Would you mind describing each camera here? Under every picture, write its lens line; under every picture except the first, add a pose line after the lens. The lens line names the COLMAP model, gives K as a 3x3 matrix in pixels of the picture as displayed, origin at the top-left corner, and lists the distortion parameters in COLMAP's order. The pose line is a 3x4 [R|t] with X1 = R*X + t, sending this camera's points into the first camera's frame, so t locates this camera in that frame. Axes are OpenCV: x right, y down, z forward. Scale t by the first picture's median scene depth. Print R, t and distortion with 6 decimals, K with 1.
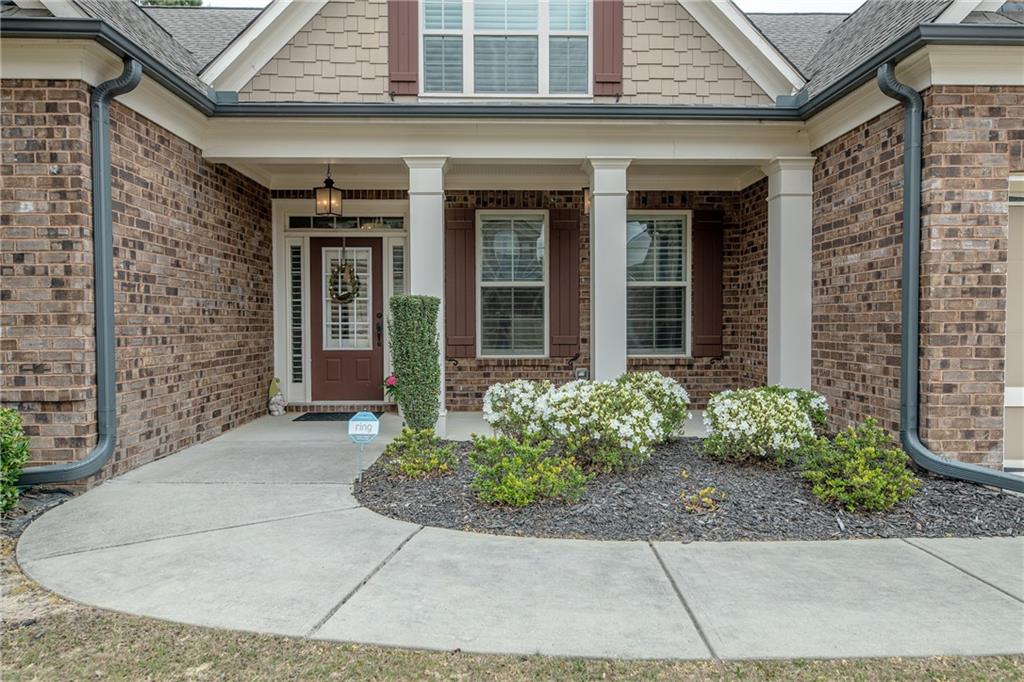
lens RADIAL K [[671.9, 0, 510.7], [0, 671.9, 341.1], [0, 0, 1]] dist [-0.003474, 0.000931]
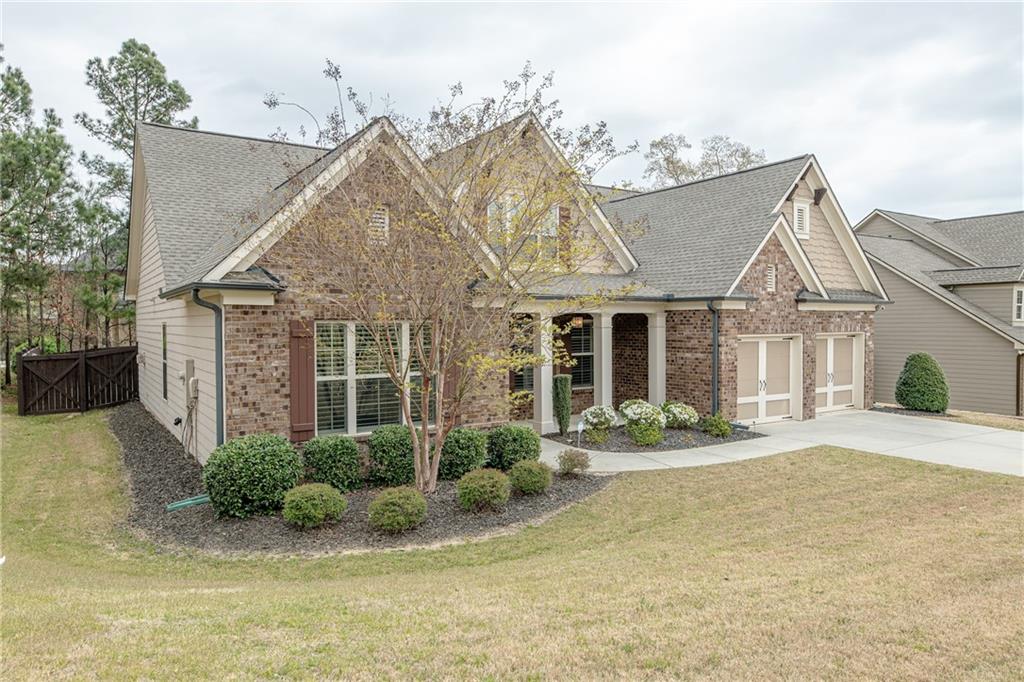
lens RADIAL K [[671.9, 0, 514.0], [0, 671.9, 337.4], [0, 0, 1]] dist [-0.003474, 0.000931]
pose [[0.850679, -0.013628, 0.525509, -1.957347], [0.015762, 0.999876, 0.000416, -0.254422], [-0.525449, 0.007929, 0.850788, -1.260071]]
